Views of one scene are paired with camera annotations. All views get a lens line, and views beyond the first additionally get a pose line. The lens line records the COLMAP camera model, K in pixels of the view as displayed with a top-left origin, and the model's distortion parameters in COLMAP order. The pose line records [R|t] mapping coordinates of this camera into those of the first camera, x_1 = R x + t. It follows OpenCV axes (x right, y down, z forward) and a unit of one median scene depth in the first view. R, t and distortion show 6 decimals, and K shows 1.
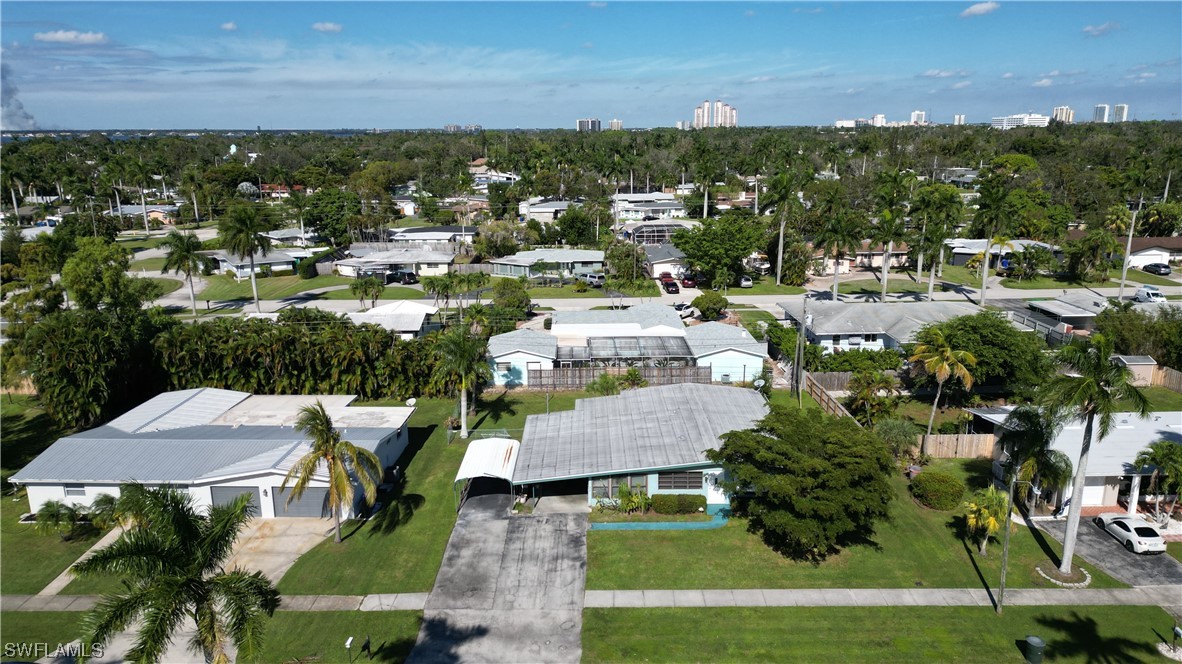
lens RADIAL K [[821.9, 0, 592.4], [0, 821.9, 333.8], [0, 0, 1]] dist [0.089645, -0.092963]
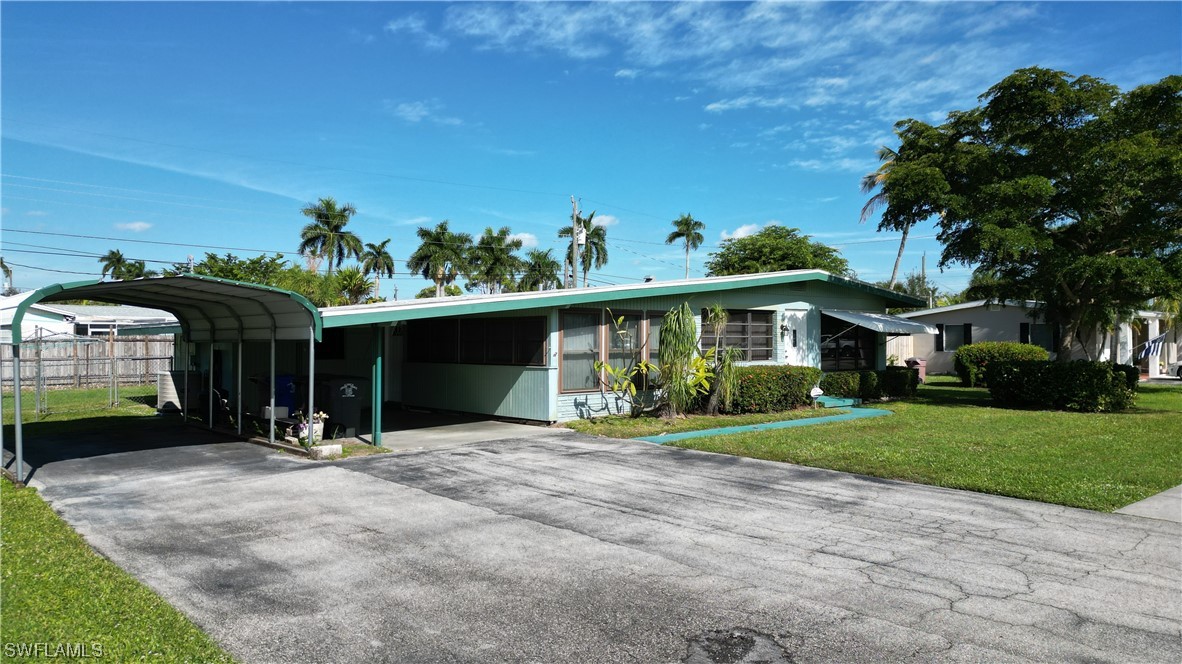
lens RADIAL K [[826.4, 0, 591.0], [0, 826.4, 332.0], [0, 0, 1]] dist [0.073205, -0.070396]
pose [[0.751310, 0.012936, 0.659823, -0.193833], [0.155826, 0.968061, -0.196411, 0.241201], [-0.641289, 0.250383, 0.725298, 0.773475]]
